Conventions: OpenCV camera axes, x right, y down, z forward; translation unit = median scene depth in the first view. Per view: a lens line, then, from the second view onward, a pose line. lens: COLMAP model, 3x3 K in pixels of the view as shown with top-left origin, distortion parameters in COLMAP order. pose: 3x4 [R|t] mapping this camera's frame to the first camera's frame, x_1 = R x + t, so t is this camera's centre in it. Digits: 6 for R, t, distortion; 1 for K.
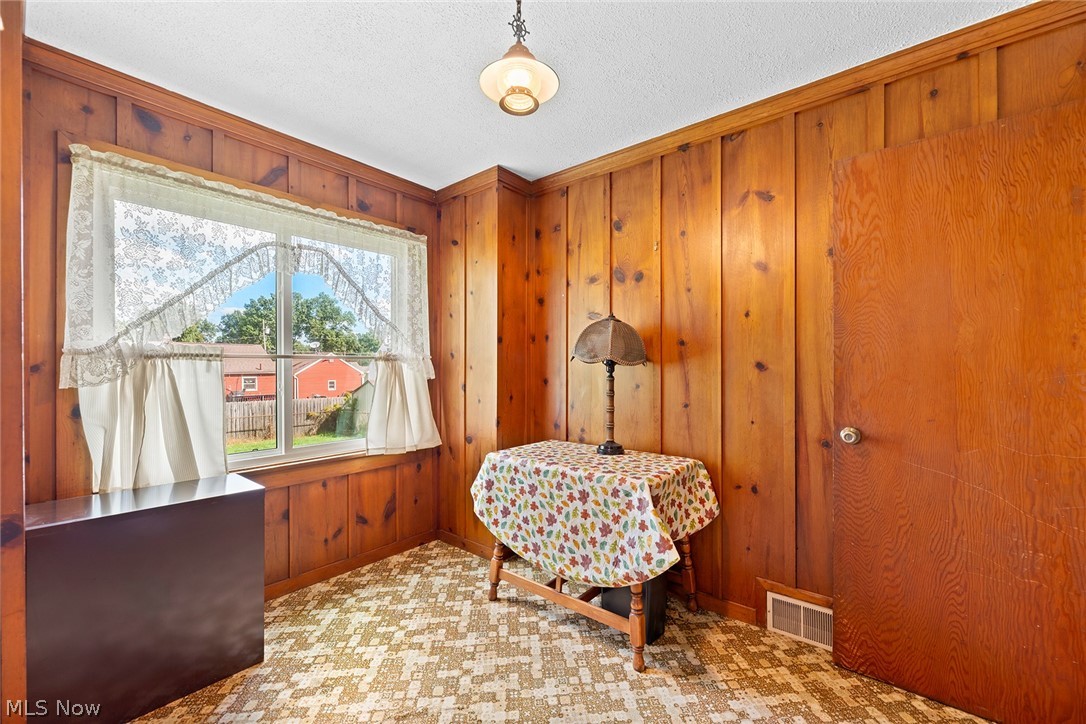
lens RADIAL K [[445.0, 0, 544.9], [0, 445.0, 373.6], [0, 0, 1]] dist [-0.002910, 0.000179]
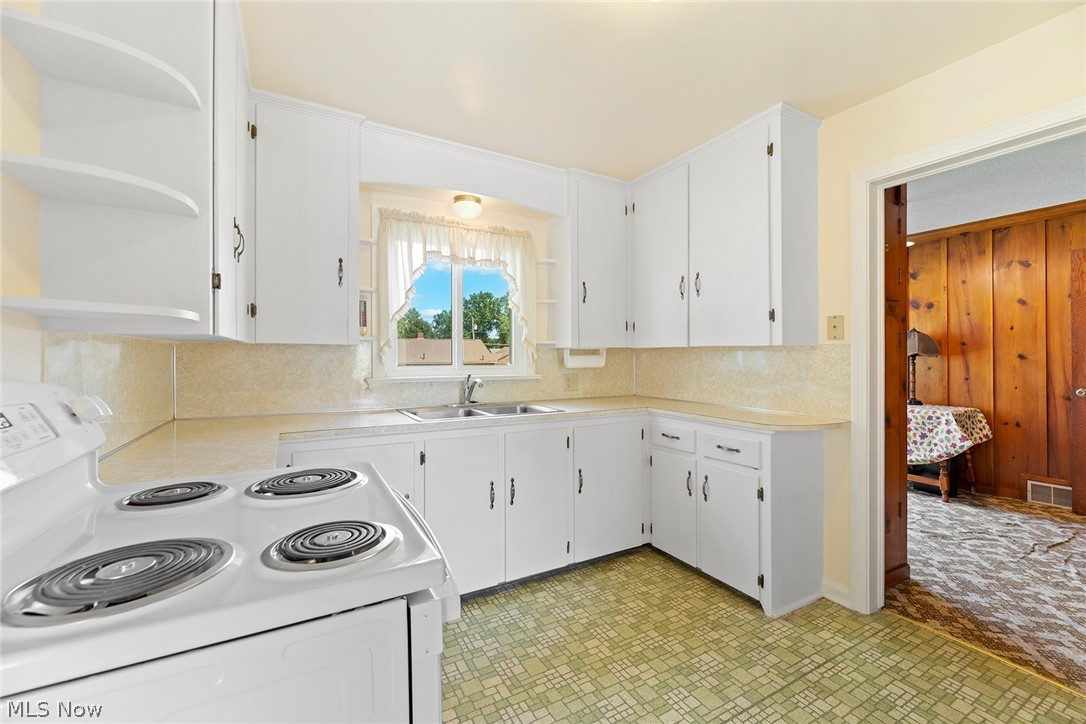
lens RADIAL K [[445.0, 0, 546.8], [0, 445.0, 360.2], [0, 0, 1]] dist [-0.002910, 0.000179]
pose [[0.931481, -0.000535, -0.363790, -0.667709], [-0.002536, 0.999965, -0.007962, 0.016989], [0.363781, 0.008339, 0.931447, -1.404127]]
